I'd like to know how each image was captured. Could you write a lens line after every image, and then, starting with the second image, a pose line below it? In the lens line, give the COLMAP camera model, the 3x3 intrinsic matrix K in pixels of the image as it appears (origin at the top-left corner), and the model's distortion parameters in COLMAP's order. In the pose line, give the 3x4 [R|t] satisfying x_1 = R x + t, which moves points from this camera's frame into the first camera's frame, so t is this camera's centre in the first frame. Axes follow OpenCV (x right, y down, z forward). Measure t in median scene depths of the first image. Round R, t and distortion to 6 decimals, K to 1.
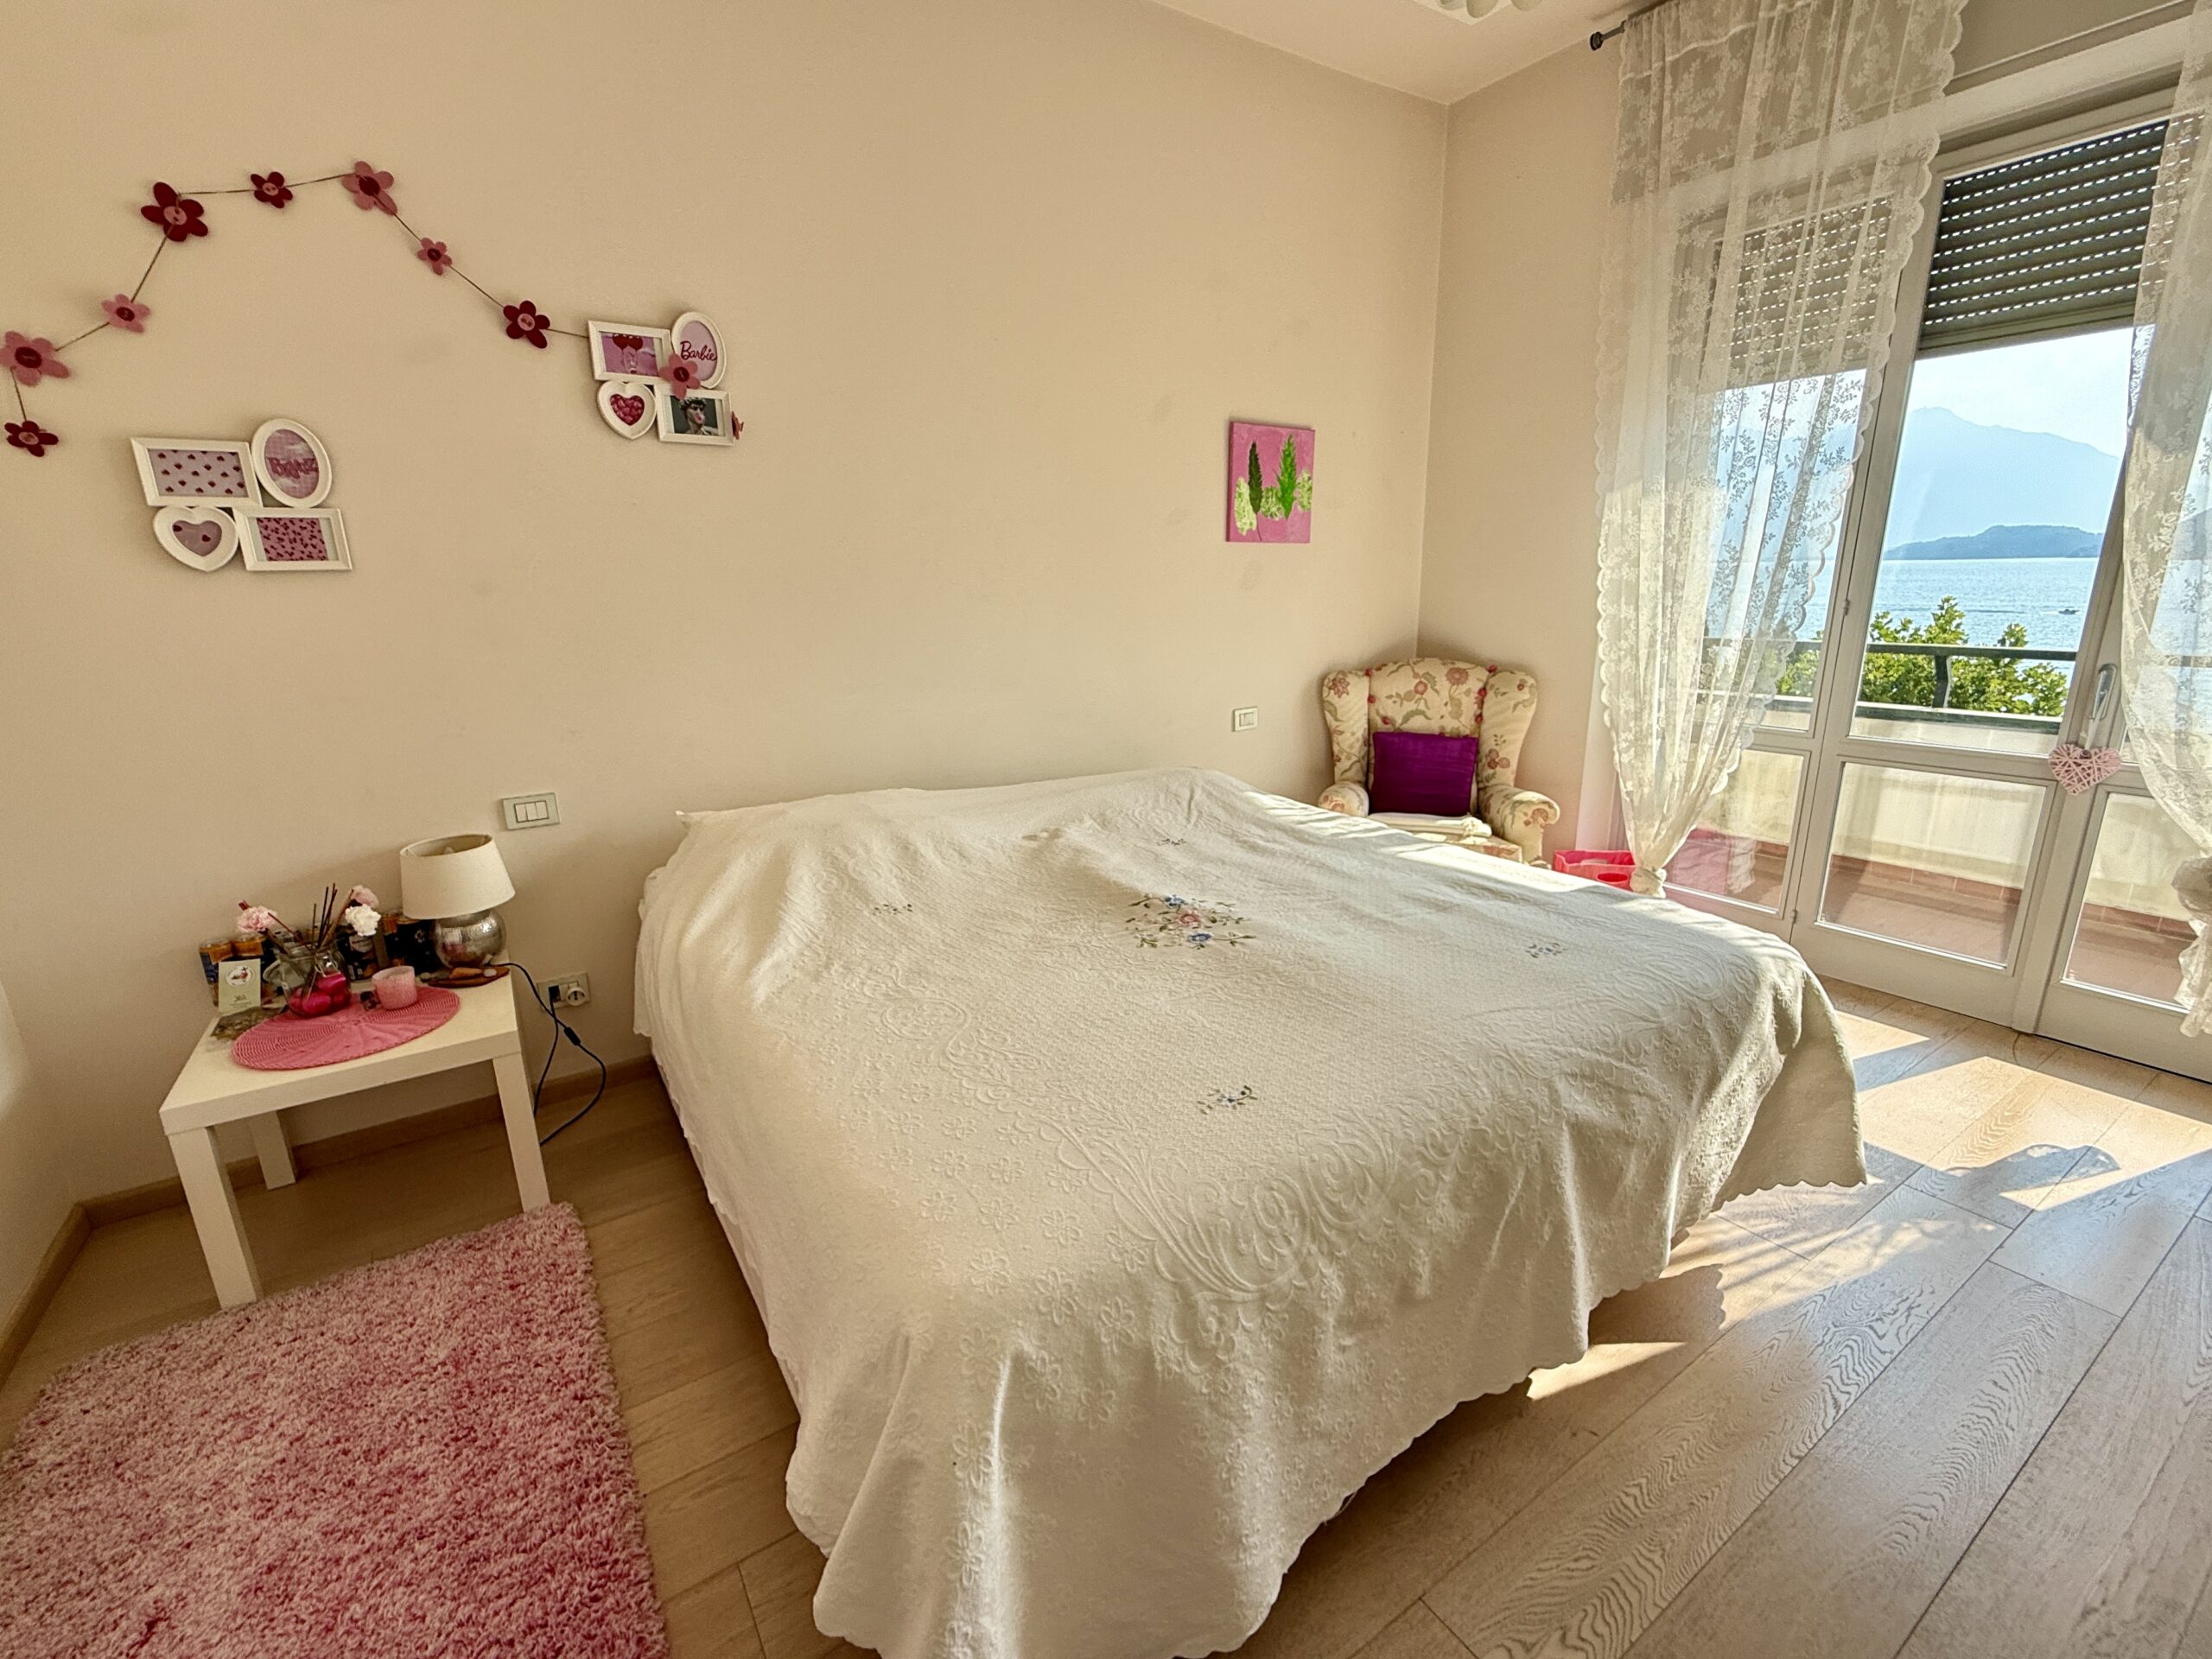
lens RADIAL K [[974.5, 0, 1098.5], [0, 974.5, 834.8], [0, 0, 1]] dist [0.006177, -0.002081]
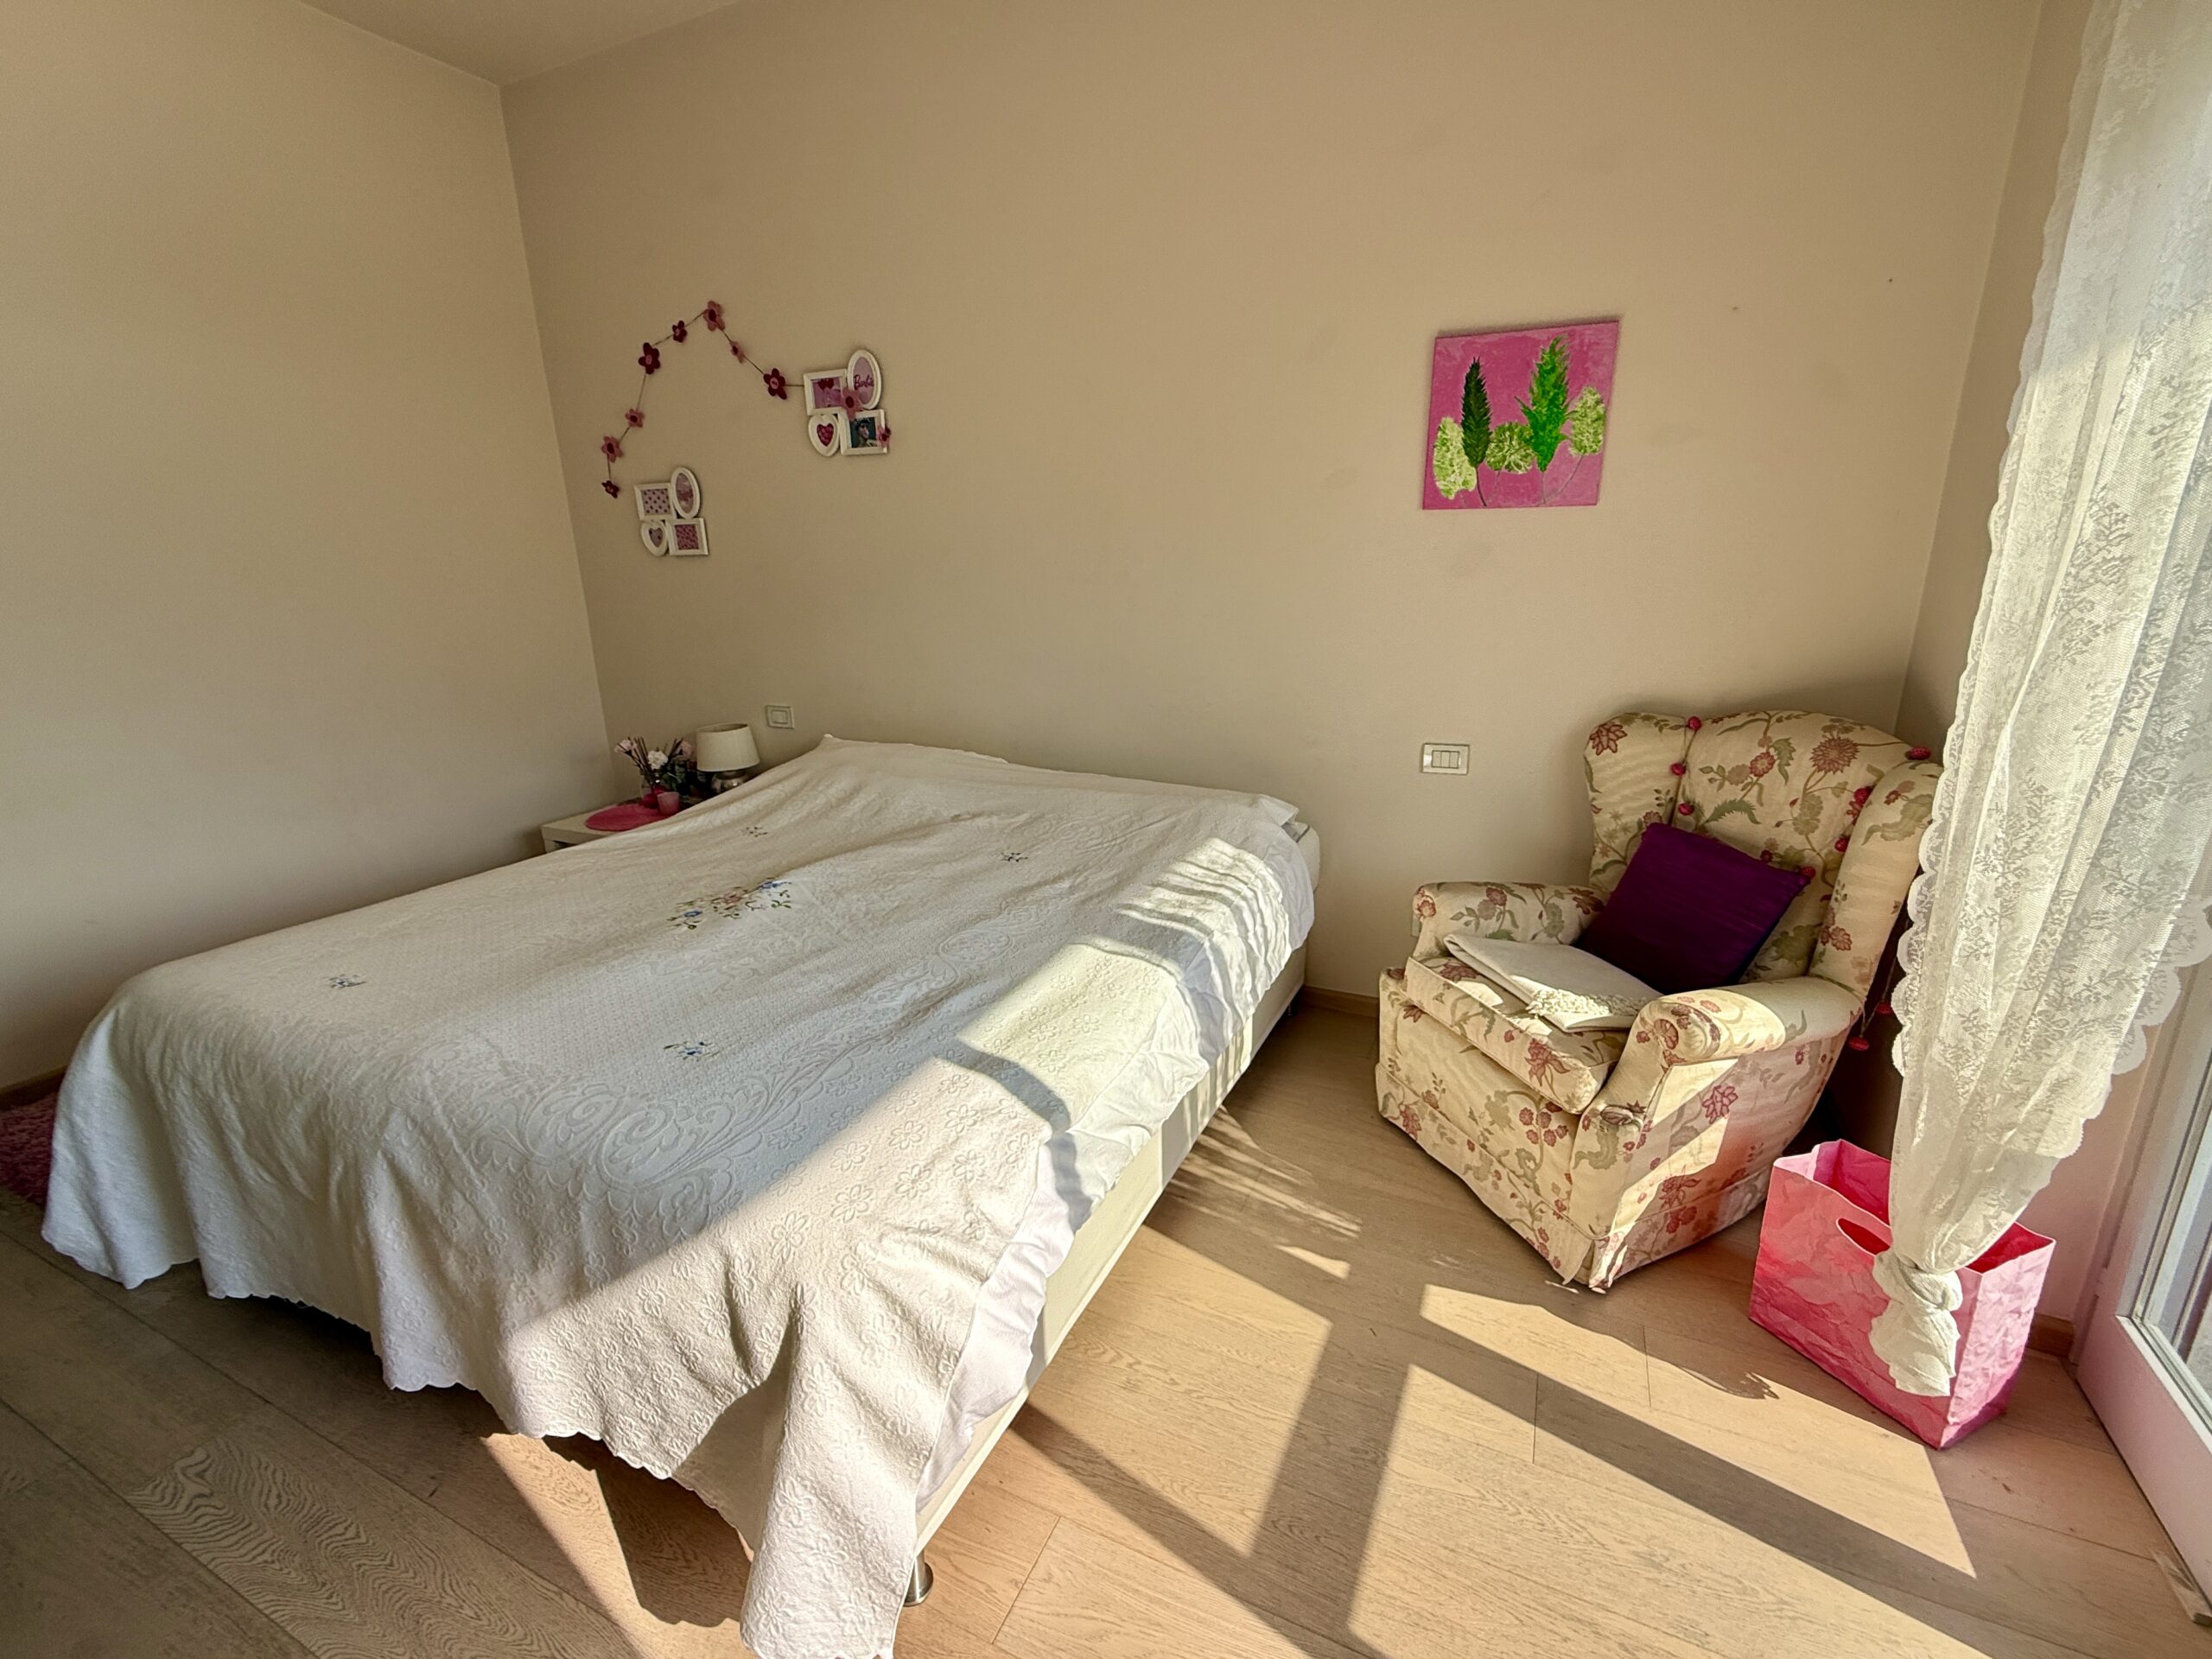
lens RADIAL K [[974.5, 0, 1100.8], [0, 974.5, 831.7], [0, 0, 1]] dist [0.006177, -0.002081]
pose [[0.516168, 0.244305, -0.820905, 0.894000], [-0.209503, 0.965354, 0.155563, -0.181044], [0.830469, 0.091685, 0.549468, 0.581271]]
